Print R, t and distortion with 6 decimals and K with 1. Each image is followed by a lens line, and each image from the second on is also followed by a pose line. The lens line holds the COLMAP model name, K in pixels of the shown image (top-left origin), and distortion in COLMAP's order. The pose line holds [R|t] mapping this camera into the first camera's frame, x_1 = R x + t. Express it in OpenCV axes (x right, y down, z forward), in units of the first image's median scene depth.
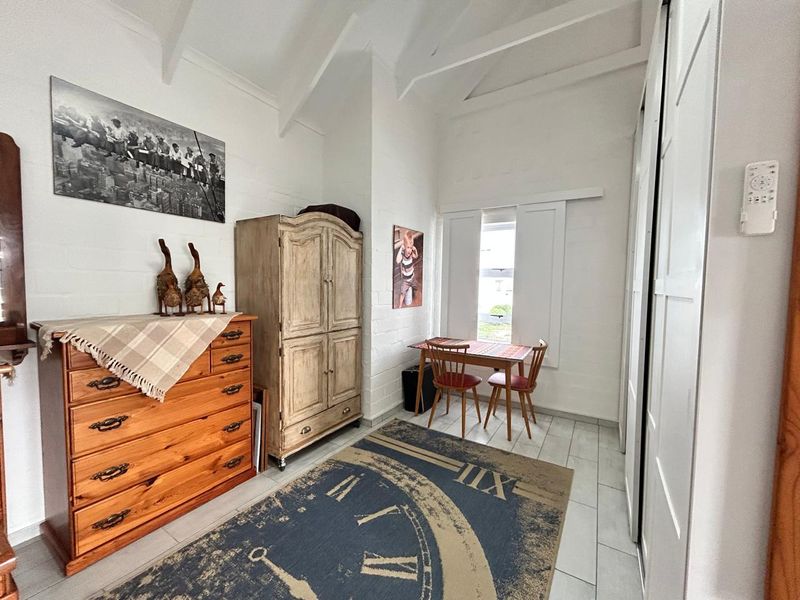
lens RADIAL K [[324.3, 0, 400.0], [0, 324.3, 300.0], [0, 0, 1]] dist [-0.000492, -0.000044]
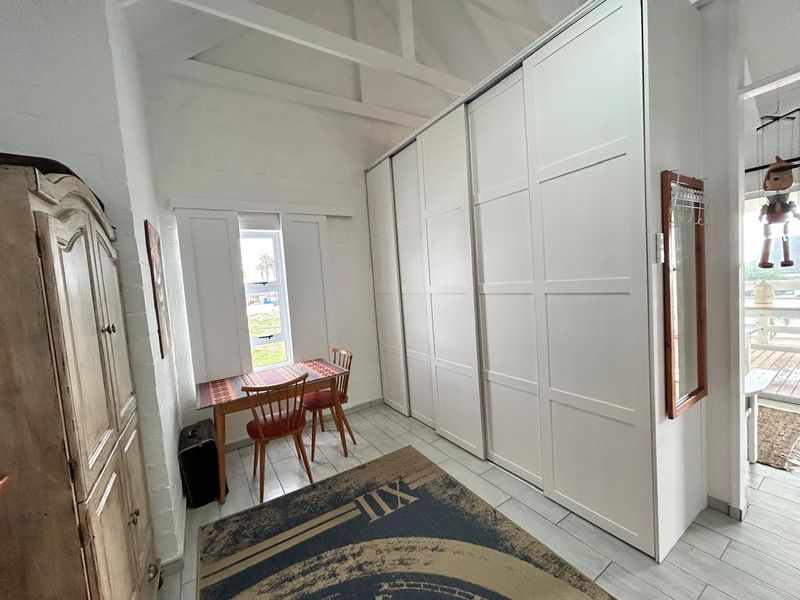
lens RADIAL K [[324.3, 0, 400.0], [0, 324.3, 300.0], [0, 0, 1]] dist [-0.000492, -0.000044]
pose [[0.421993, -0.105834, 0.900400, -0.485180], [0.125317, 0.990438, 0.057685, -0.080684], [-0.897896, 0.088493, 0.431221, 0.444128]]
